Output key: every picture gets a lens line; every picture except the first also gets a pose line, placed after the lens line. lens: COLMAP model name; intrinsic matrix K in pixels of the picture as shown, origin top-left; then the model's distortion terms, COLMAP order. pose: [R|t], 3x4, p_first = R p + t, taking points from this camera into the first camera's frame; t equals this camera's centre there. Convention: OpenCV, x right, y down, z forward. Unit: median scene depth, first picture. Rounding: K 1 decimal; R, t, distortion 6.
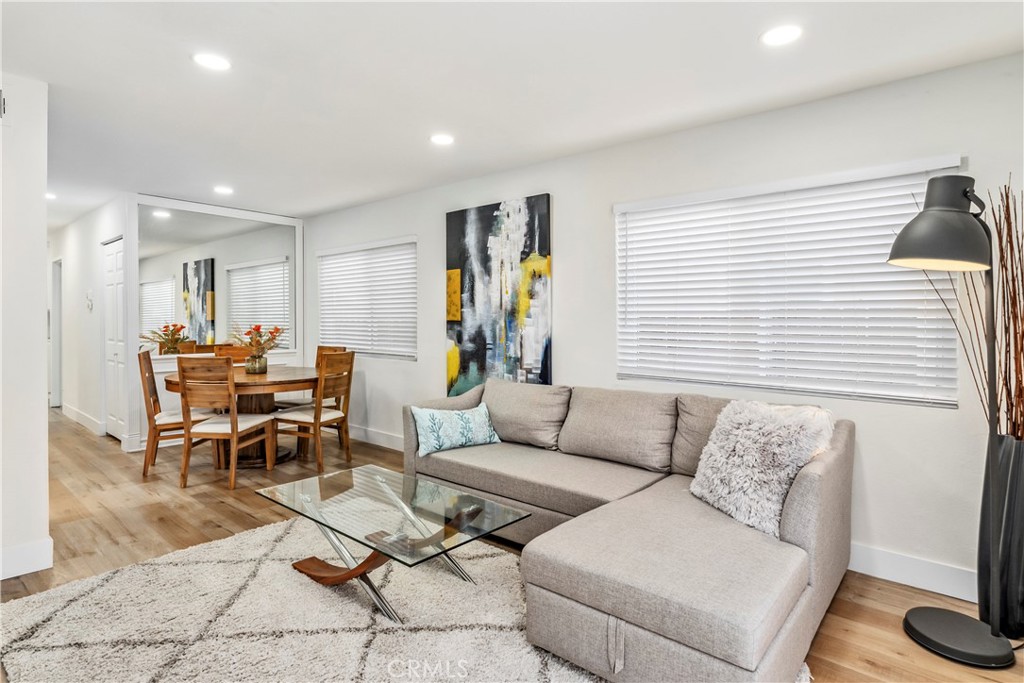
lens RADIAL K [[538.3, 0, 518.3], [0, 538.3, 328.3], [0, 0, 1]] dist [-0.002323, 0.000522]
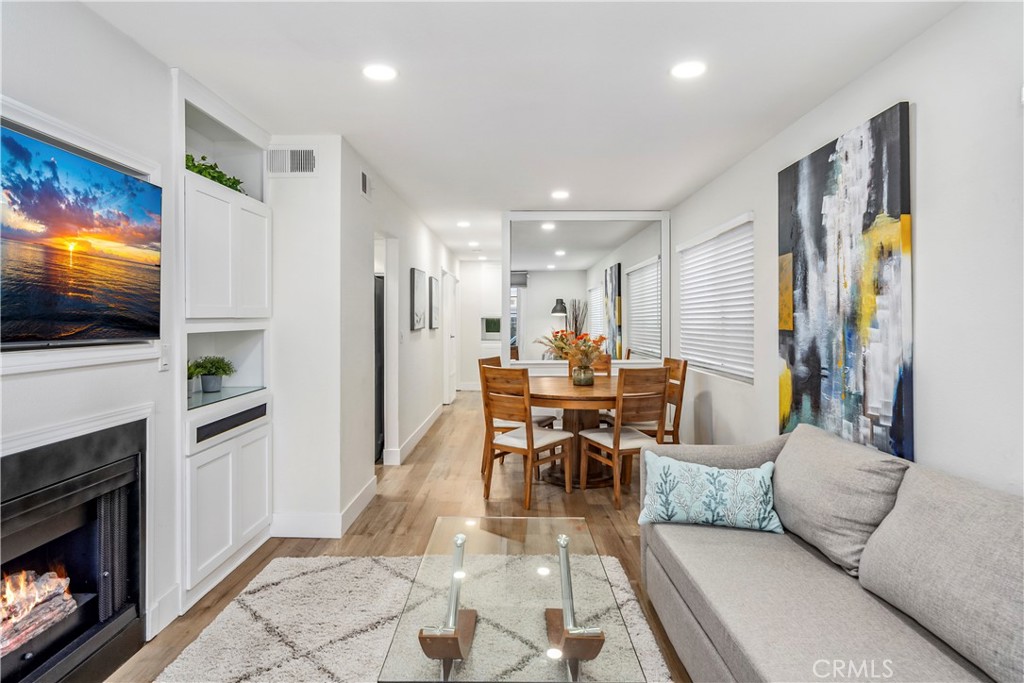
lens RADIAL K [[586.0, 0, 510.2], [0, 586.0, 321.1], [0, 0, 1]] dist [-0.000530, -0.000623]
pose [[0.640377, -0.005162, -0.768043, 0.233857], [-0.007078, 0.999895, -0.012622, -0.014783], [0.768028, 0.013519, 0.640274, 0.282311]]
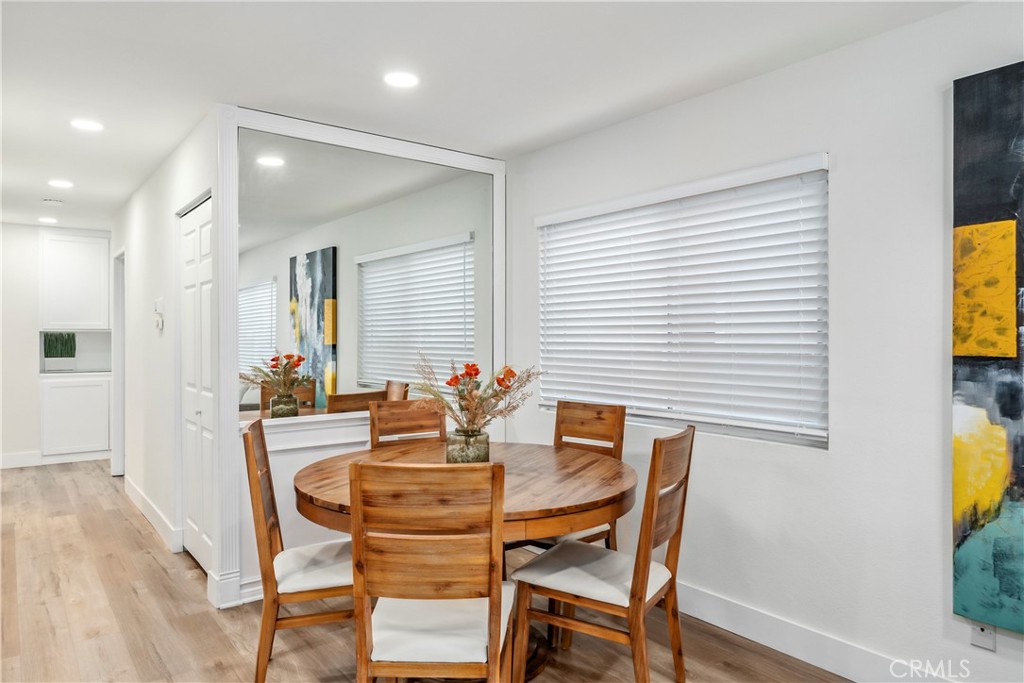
lens RADIAL K [[667.1, 0, 512.0], [0, 667.1, 341.5], [0, 0, 1]] dist [-0.001906, -0.000018]
pose [[0.979736, -0.002036, -0.200285, -0.373368], [0.000433, 0.999968, -0.008045, -0.022687], [0.200295, 0.007795, 0.979705, 0.495649]]
